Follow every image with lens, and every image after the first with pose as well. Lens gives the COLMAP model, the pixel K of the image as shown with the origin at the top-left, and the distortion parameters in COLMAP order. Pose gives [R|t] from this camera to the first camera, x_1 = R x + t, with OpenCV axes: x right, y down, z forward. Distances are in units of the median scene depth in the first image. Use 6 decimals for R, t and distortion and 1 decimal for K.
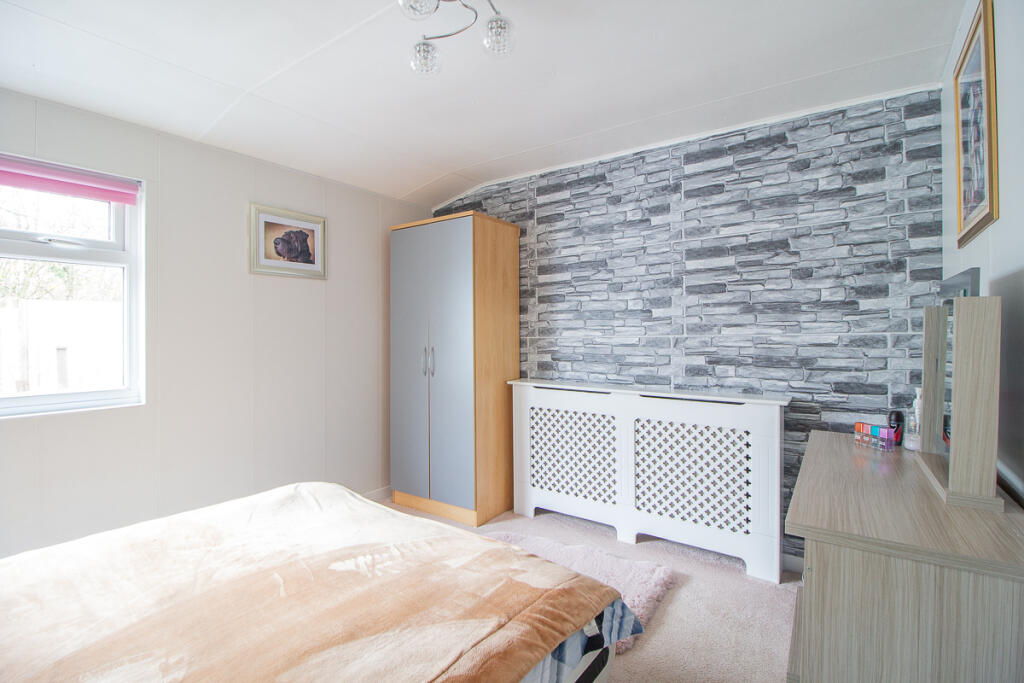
lens RADIAL K [[472.5, 0, 512.0], [0, 472.5, 341.5], [0, 0, 1]] dist [-0.016869, -0.013052]
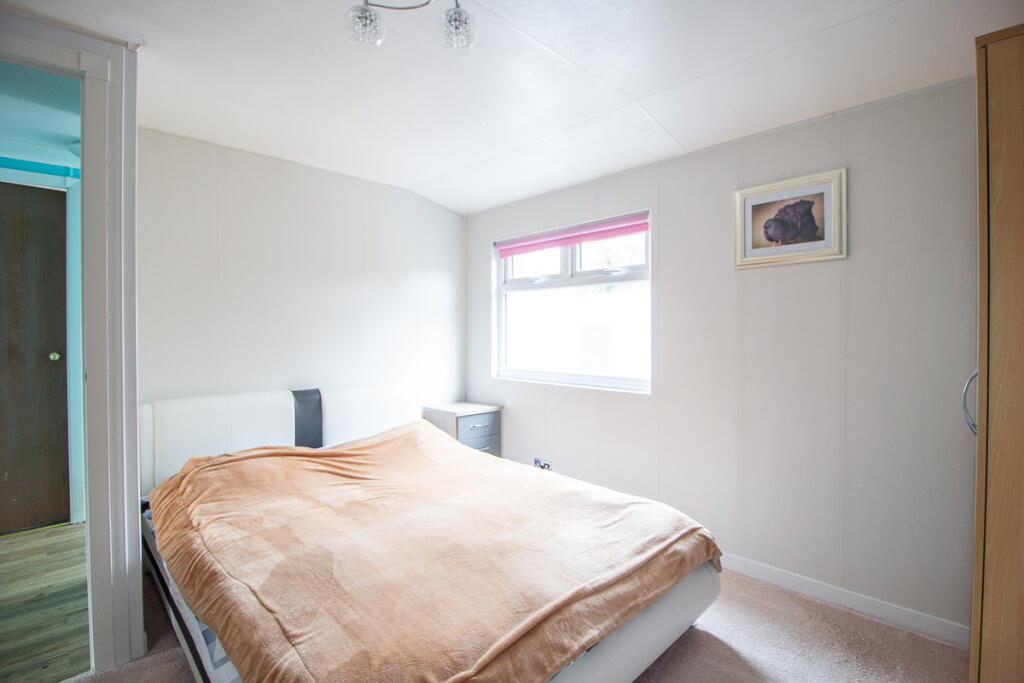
lens RADIAL K [[472.5, 0, 512.0], [0, 472.5, 341.5], [0, 0, 1]] dist [-0.016869, -0.013052]
pose [[-0.157435, 0.013663, -0.987435, 0.392652], [-0.017842, 0.999702, 0.016678, -0.013733], [0.987368, 0.020243, -0.157144, 0.700266]]
